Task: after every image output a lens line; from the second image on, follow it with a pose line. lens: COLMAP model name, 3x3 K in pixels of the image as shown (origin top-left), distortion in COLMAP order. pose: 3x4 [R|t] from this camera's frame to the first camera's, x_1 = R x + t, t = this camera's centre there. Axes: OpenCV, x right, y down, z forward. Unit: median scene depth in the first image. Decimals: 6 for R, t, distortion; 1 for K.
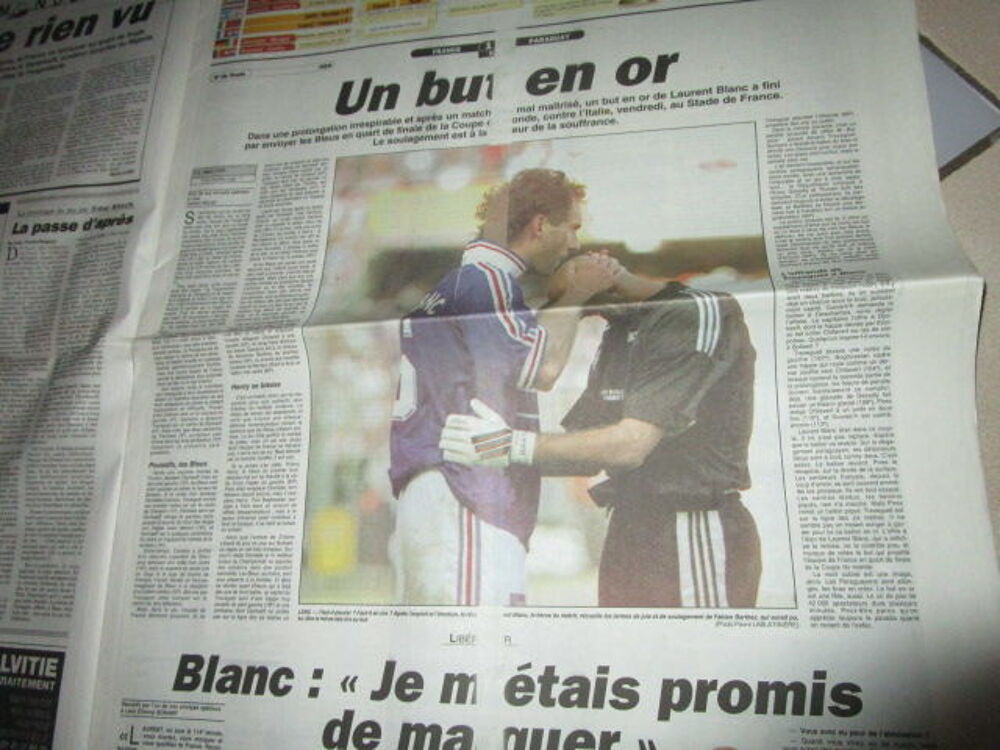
lens RADIAL K [[694.4, 0, 500.0], [0, 694.4, 375.0], [0, 0, 1]] dist [-0.035108, 0.012253]
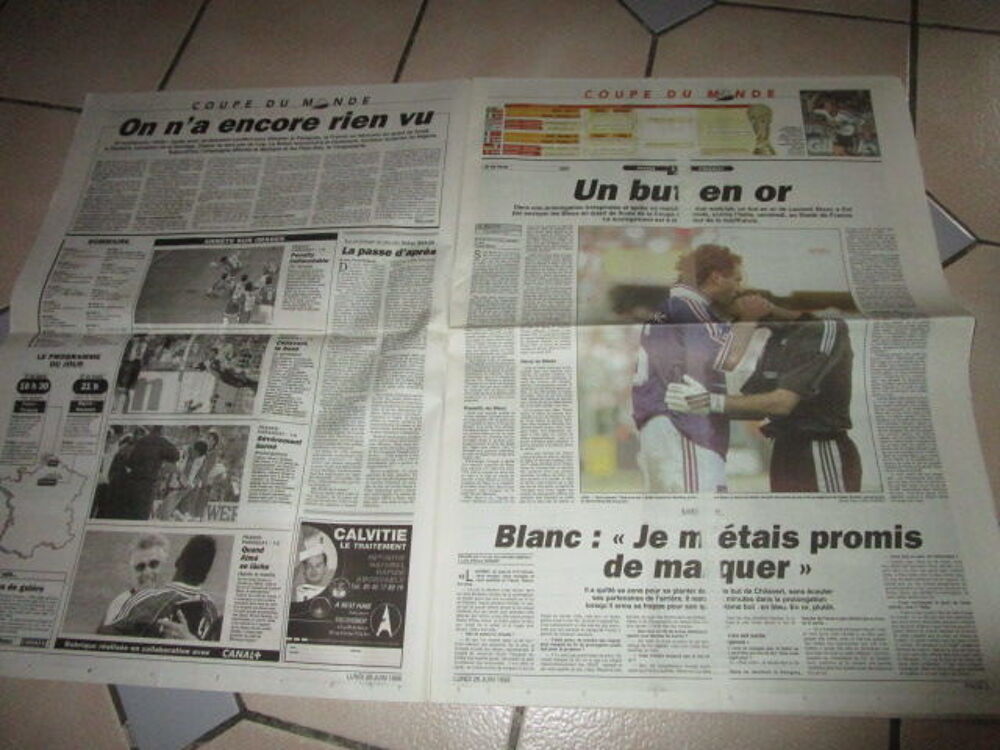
lens RADIAL K [[694.4, 0, 500.0], [0, 694.4, 375.0], [0, 0, 1]] dist [-0.035108, 0.012253]
pose [[0.991326, 0.070544, 0.110889, -0.640057], [-0.056551, 0.990591, -0.124623, 0.259290], [-0.118637, 0.117271, 0.985988, -0.562284]]
